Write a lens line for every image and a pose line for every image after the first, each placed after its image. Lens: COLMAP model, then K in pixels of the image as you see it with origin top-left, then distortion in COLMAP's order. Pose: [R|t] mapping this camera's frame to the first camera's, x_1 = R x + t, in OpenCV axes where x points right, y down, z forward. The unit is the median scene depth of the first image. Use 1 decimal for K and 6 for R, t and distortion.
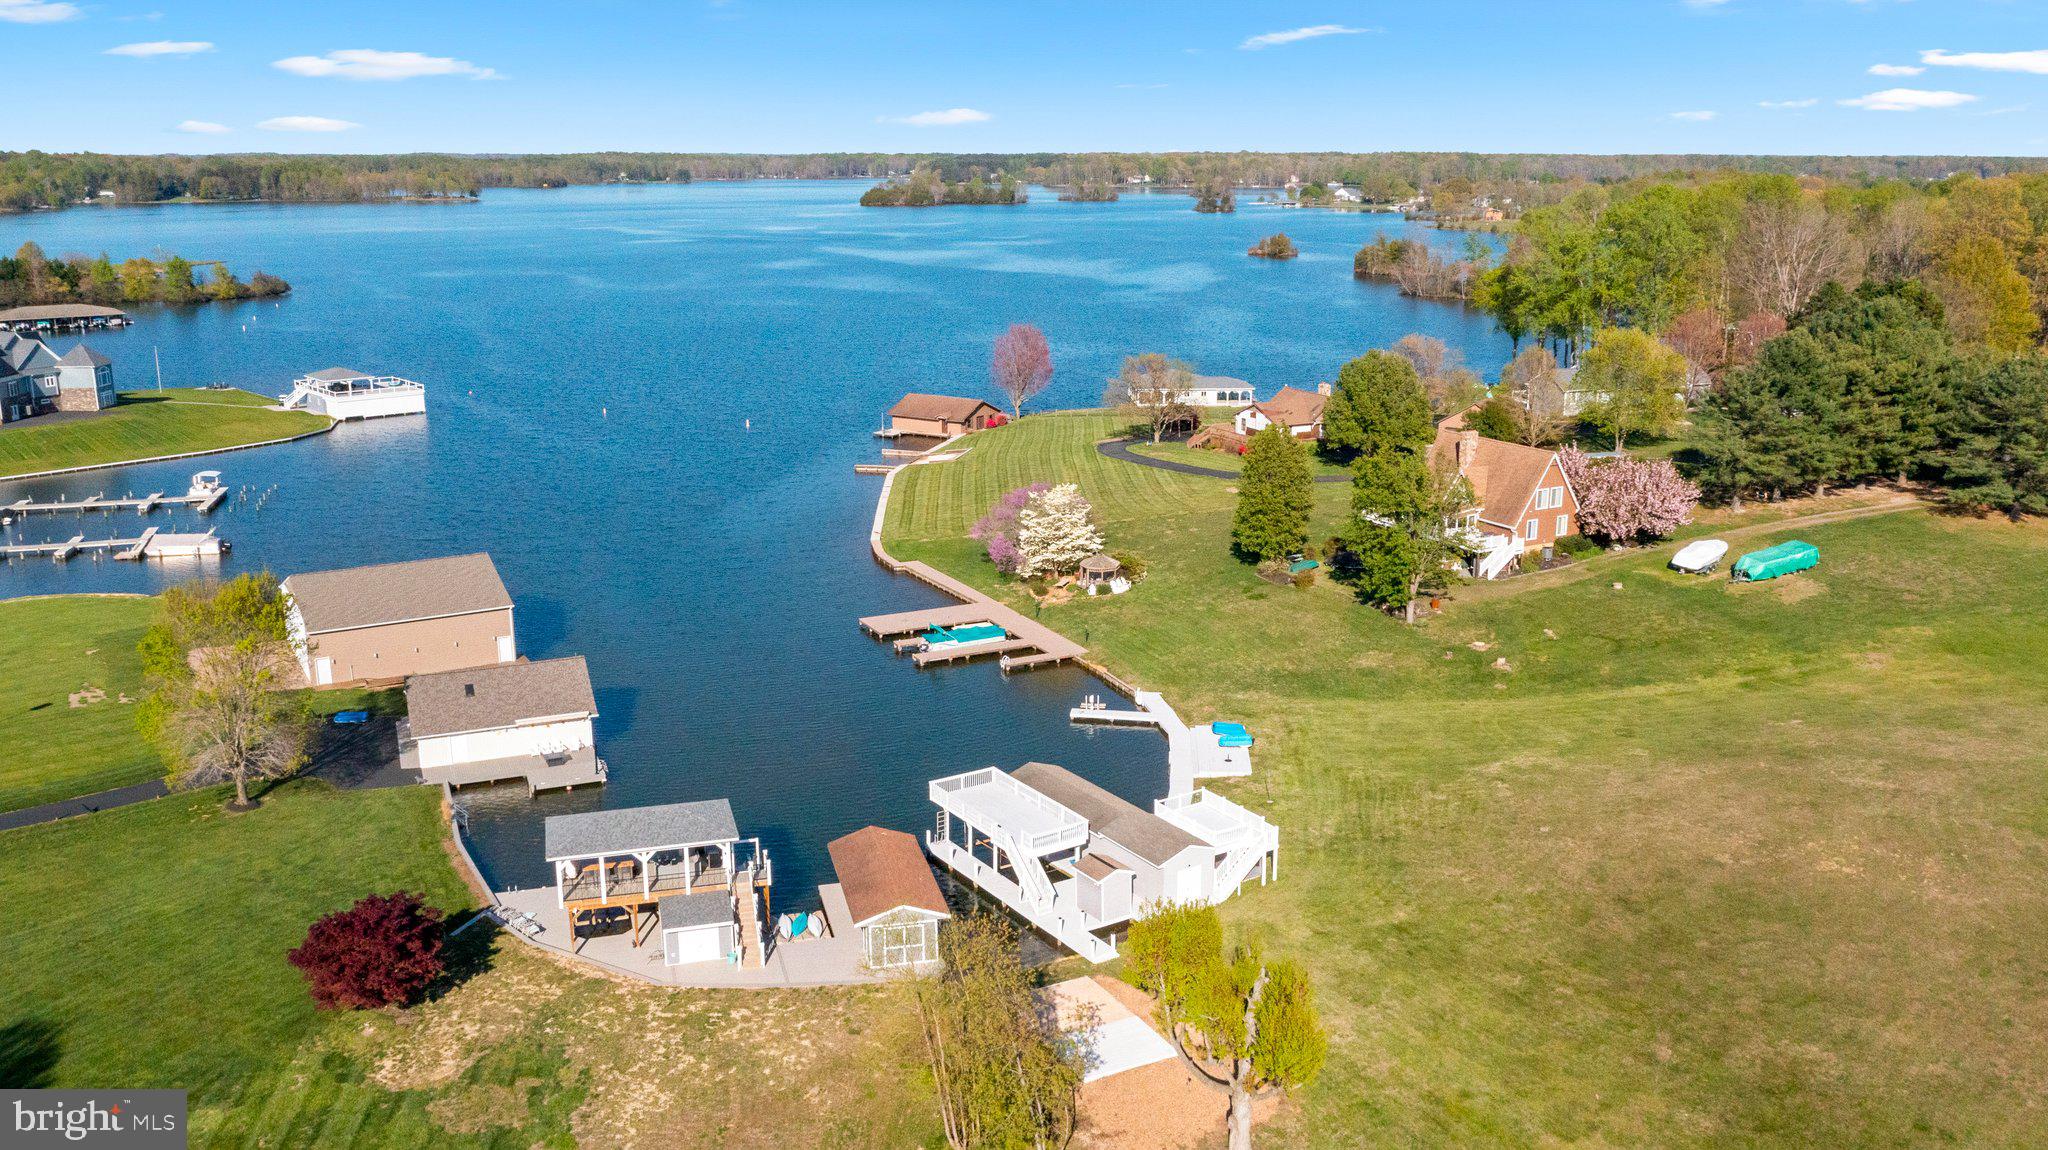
lens RADIAL K [[1641.4, 0, 1016.5], [0, 1641.4, 544.3], [0, 0, 1]] dist [-0.021400, 0.003875]
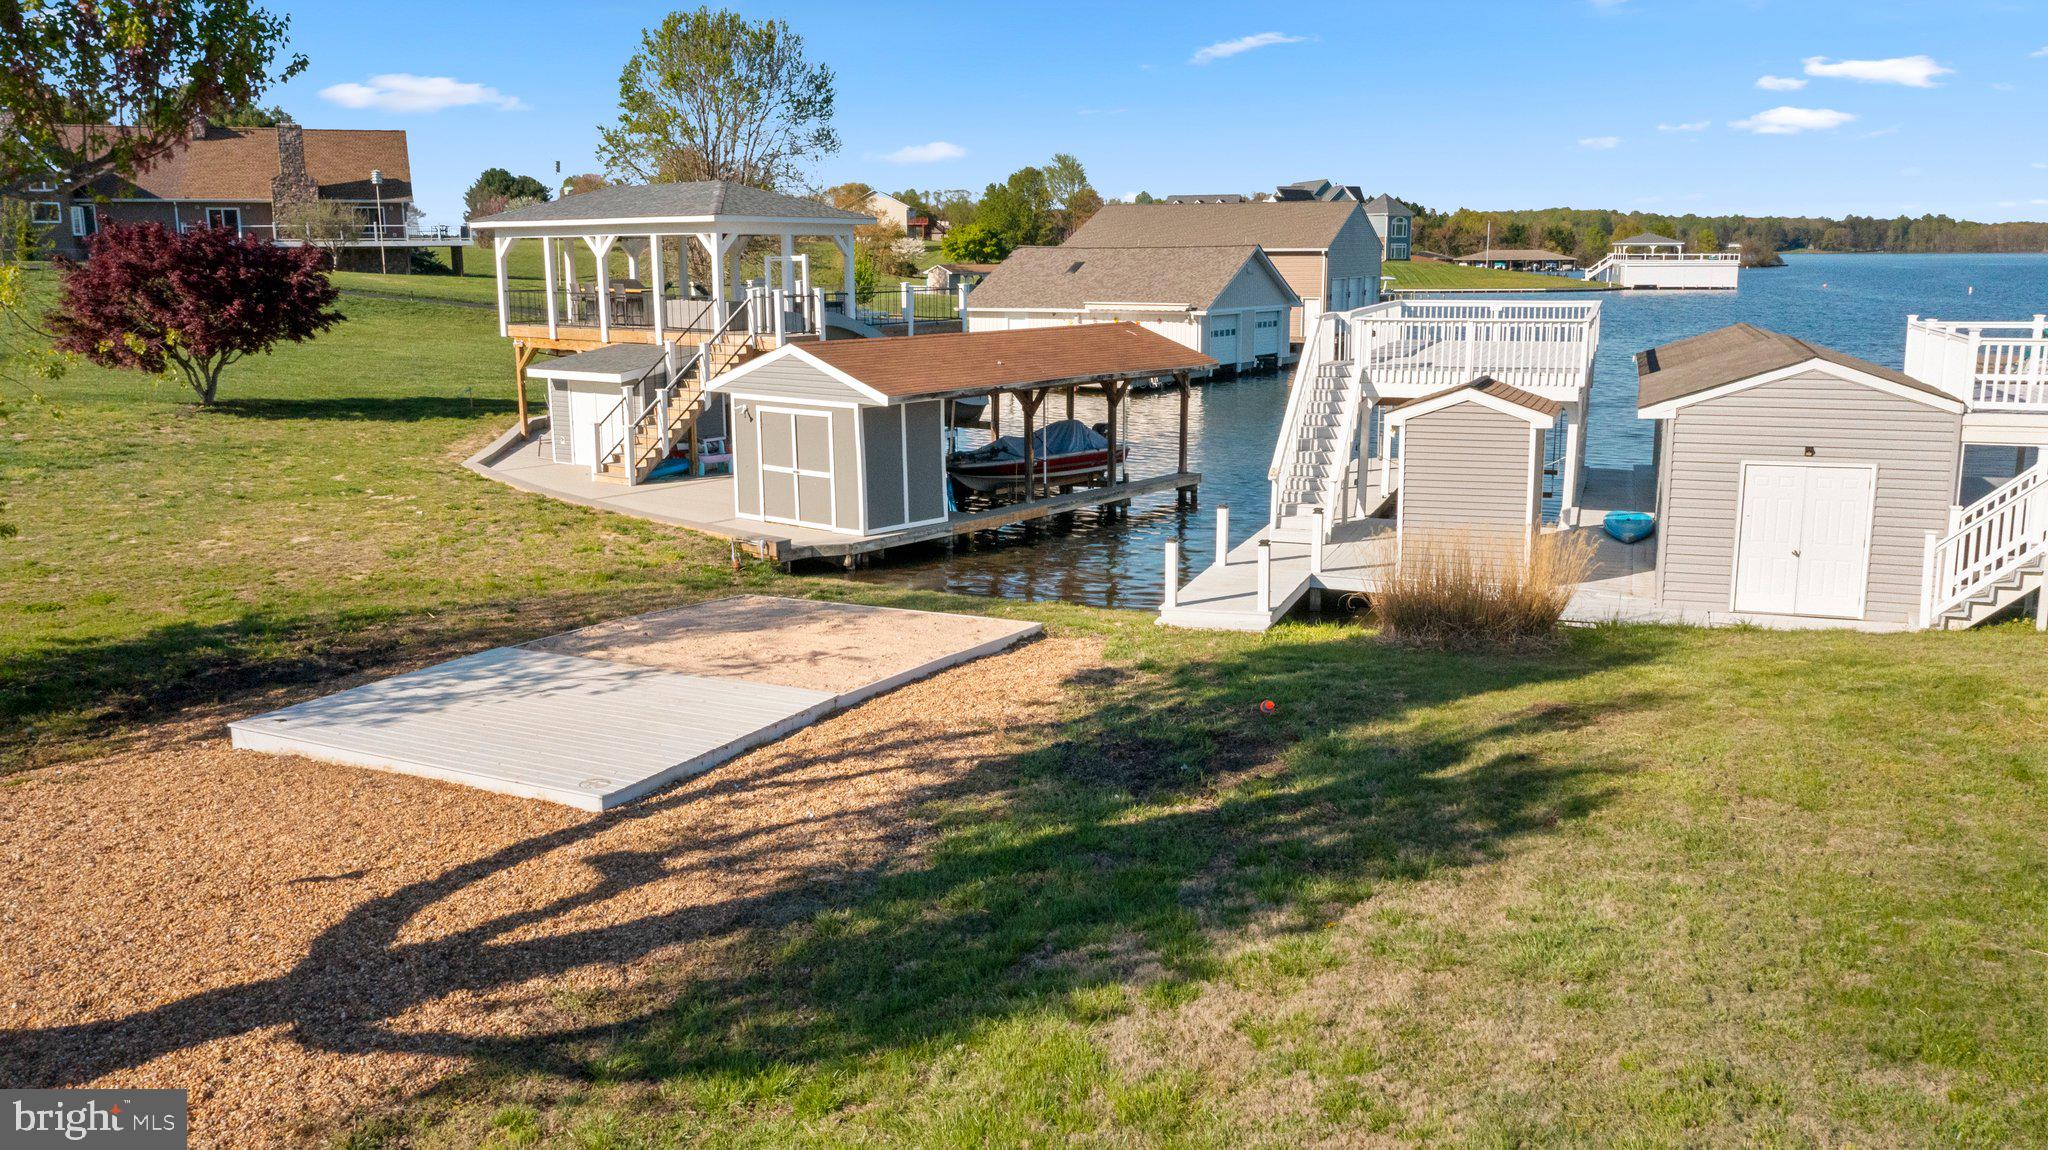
lens RADIAL K [[1602.7, 0, 1024.0], [0, 1602.7, 575.0], [0, 0, 1]] dist [-0.021972, 0.004828]
pose [[0.590764, 0.155051, -0.791806, 0.135640], [-0.178847, 0.982114, 0.058880, 0.132533], [0.786773, 0.106827, 0.607928, 0.461524]]
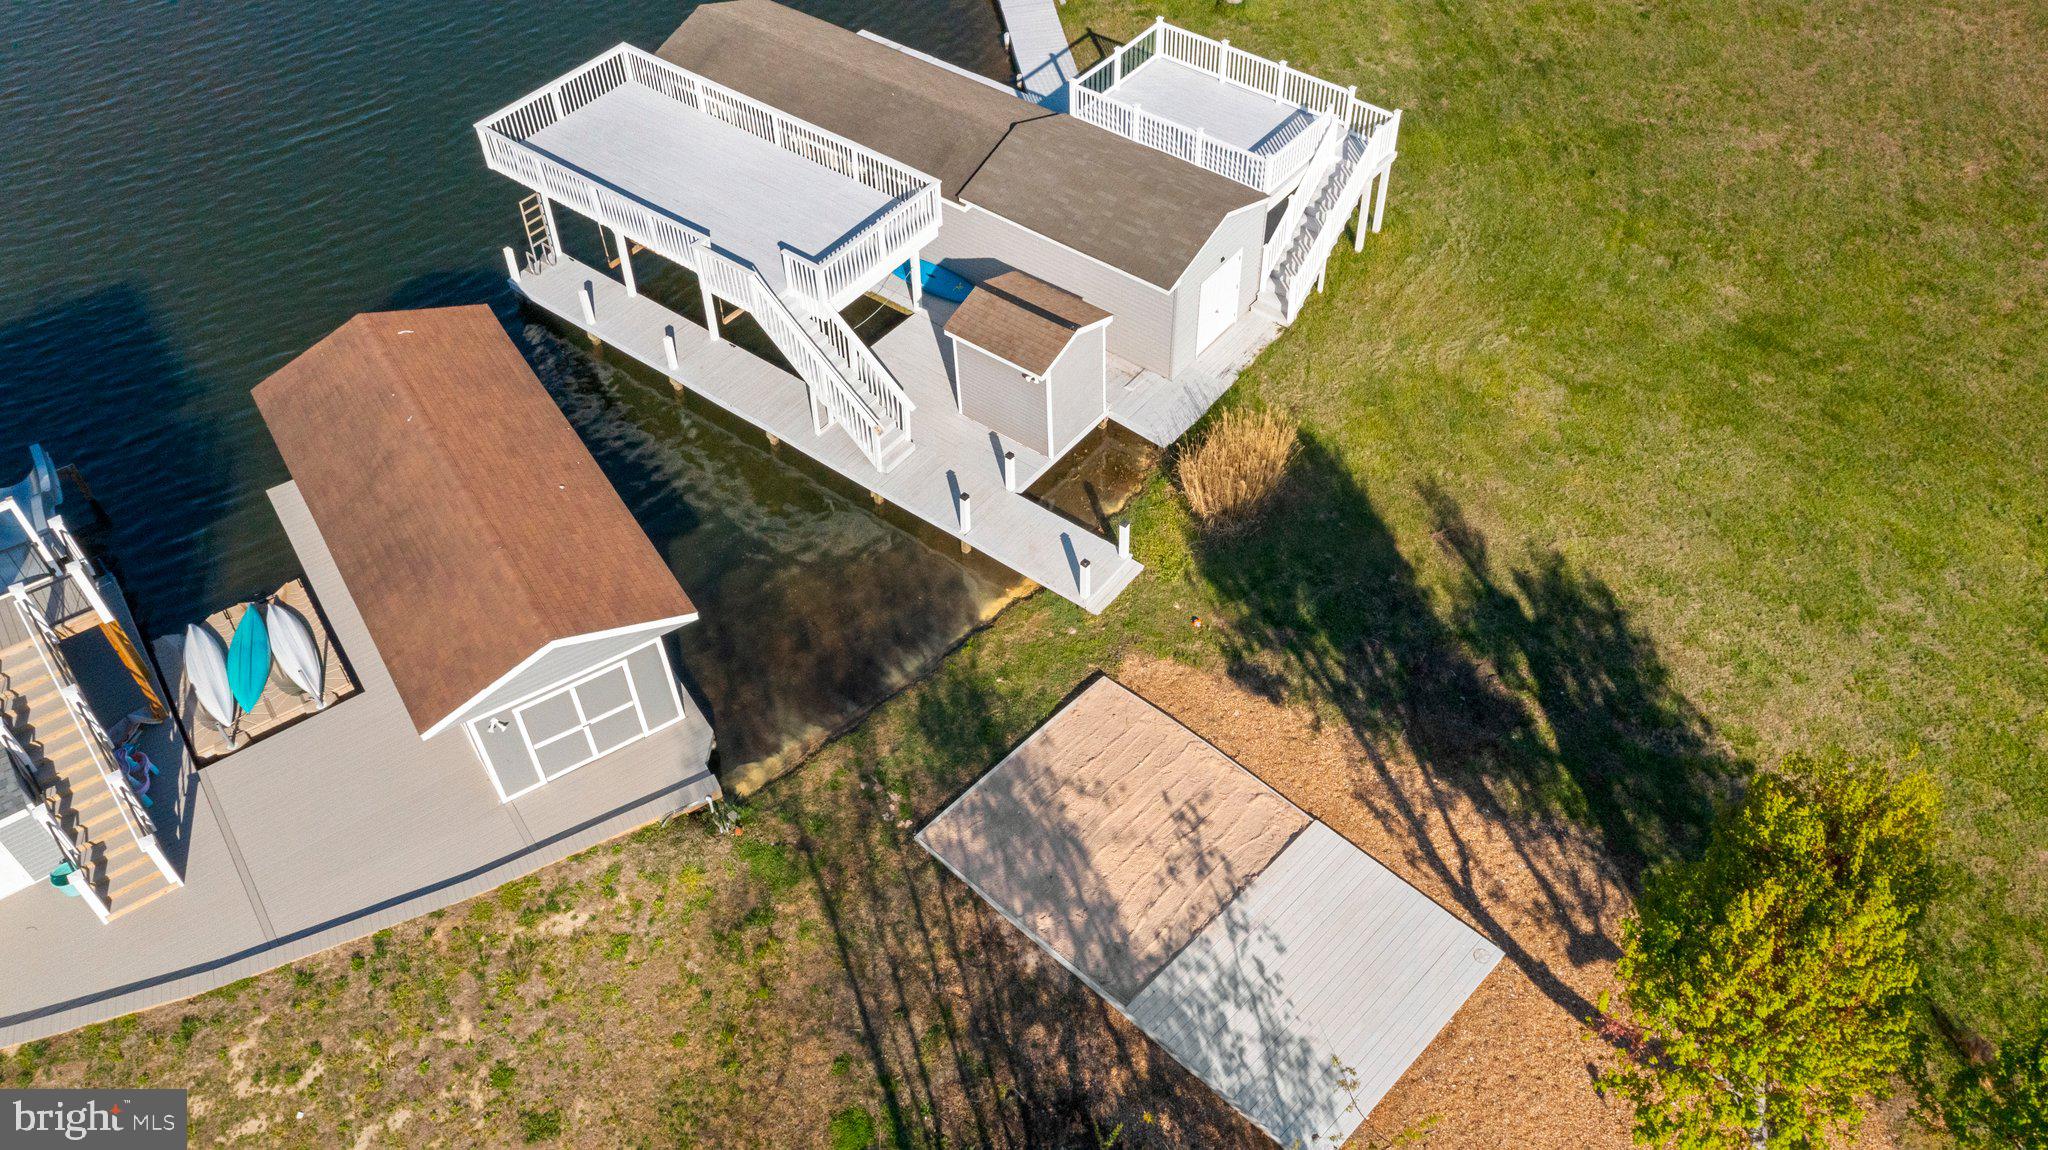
lens RADIAL K [[1641.4, 0, 1016.5], [0, 1641.4, 544.3], [0, 0, 1]] dist [-0.021400, 0.003875]
pose [[0.944940, -0.247995, 0.213510, -0.025933], [0.092692, 0.828567, 0.552164, 0.017612], [-0.313841, -0.501971, 0.805933, 0.397390]]
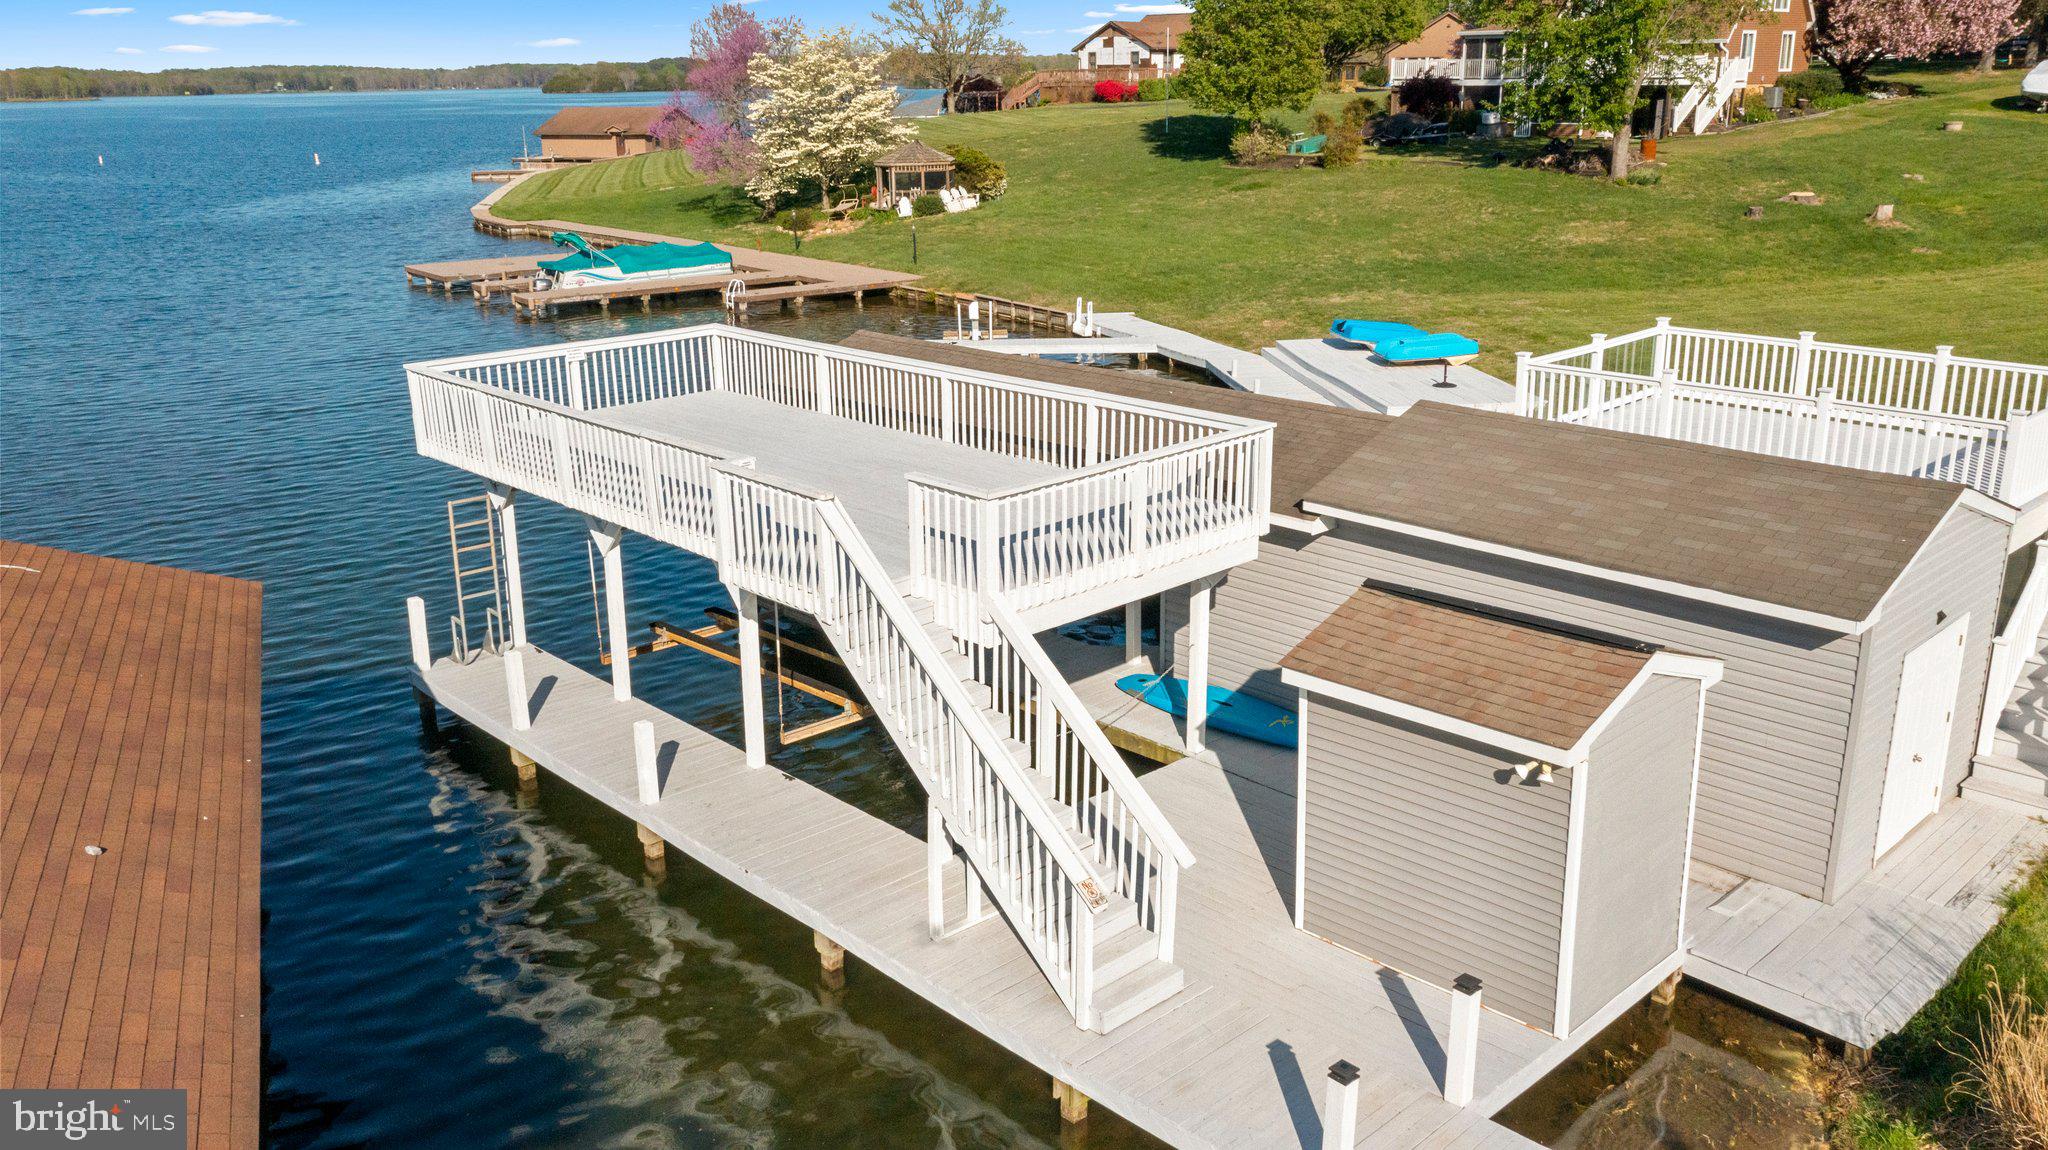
lens RADIAL K [[1602.7, 0, 1024.0], [0, 1602.7, 575.0], [0, 0, 1]] dist [-0.021972, 0.004828]
pose [[0.983099, -0.062603, 0.172037, -0.008143], [0.050968, 0.996156, 0.071243, 0.105187], [-0.175836, -0.061271, 0.982511, 0.515126]]
